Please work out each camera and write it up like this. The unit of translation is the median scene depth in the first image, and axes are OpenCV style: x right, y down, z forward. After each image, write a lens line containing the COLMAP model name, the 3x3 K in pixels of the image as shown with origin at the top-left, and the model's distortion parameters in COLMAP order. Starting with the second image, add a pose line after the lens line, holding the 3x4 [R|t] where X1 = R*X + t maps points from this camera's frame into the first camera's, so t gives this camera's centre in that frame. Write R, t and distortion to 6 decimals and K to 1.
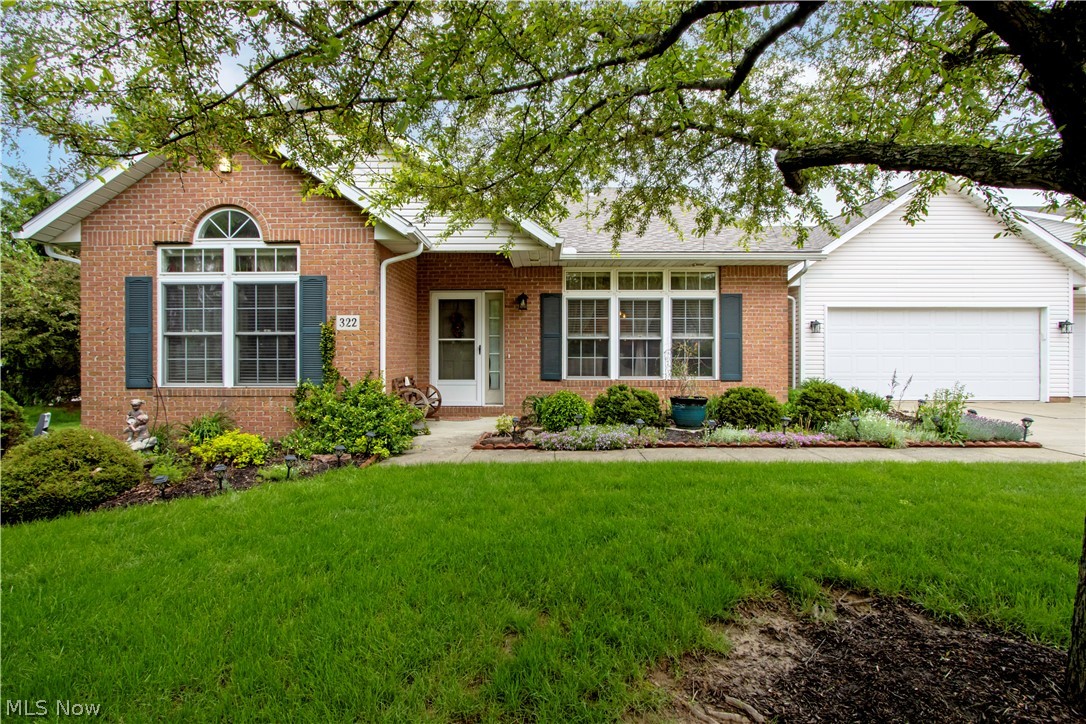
lens RADIAL K [[503.2, 0, 538.2], [0, 503.2, 352.1], [0, 0, 1]] dist [-0.019490, 0.003106]
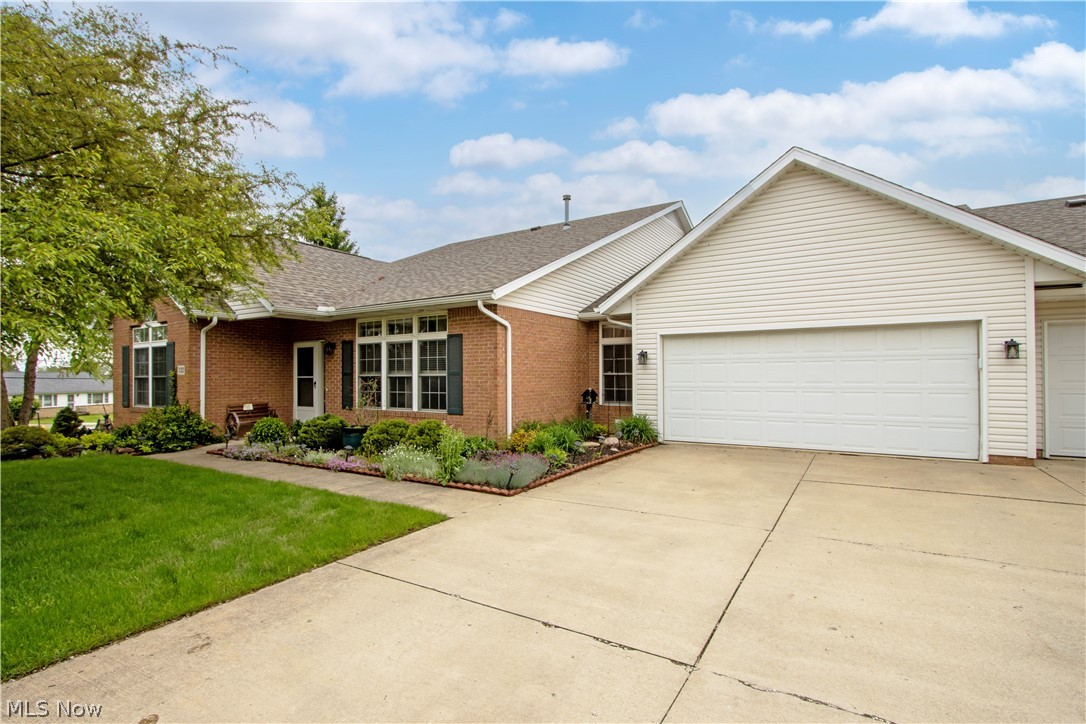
lens RADIAL K [[503.2, 0, 540.4], [0, 503.2, 372.2], [0, 0, 1]] dist [-0.019490, 0.003106]
pose [[0.860146, -0.011161, -0.509925, 1.079821], [0.005075, 0.999898, -0.013325, -0.018072], [0.510022, 0.008874, 0.860115, 0.160615]]
